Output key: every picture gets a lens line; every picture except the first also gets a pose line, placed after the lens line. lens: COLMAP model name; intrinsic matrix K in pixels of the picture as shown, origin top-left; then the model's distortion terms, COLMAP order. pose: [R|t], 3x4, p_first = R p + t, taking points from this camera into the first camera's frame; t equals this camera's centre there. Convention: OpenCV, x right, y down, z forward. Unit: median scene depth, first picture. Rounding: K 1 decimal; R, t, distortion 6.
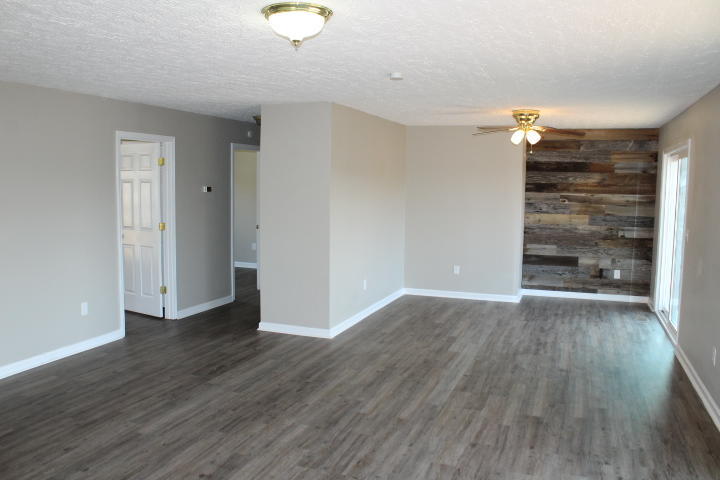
lens RADIAL K [[601.8, 0, 356.0], [0, 601.8, 252.0], [0, 0, 1]] dist [-0.184737, 0.185096]
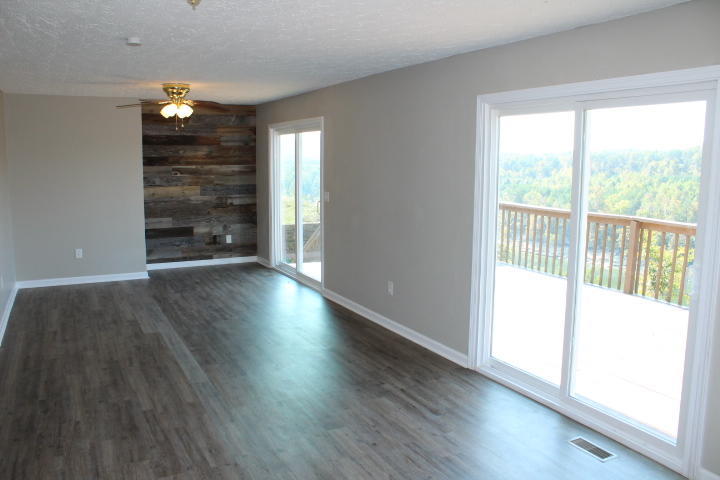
lens RADIAL K [[601.8, 0, 356.0], [0, 601.8, 252.0], [0, 0, 1]] dist [-0.184737, 0.185096]
pose [[0.671445, -0.122264, 0.730899, -0.209575], [0.089305, 0.992458, 0.083977, -0.009927], [-0.735654, 0.008887, 0.677300, 0.076762]]
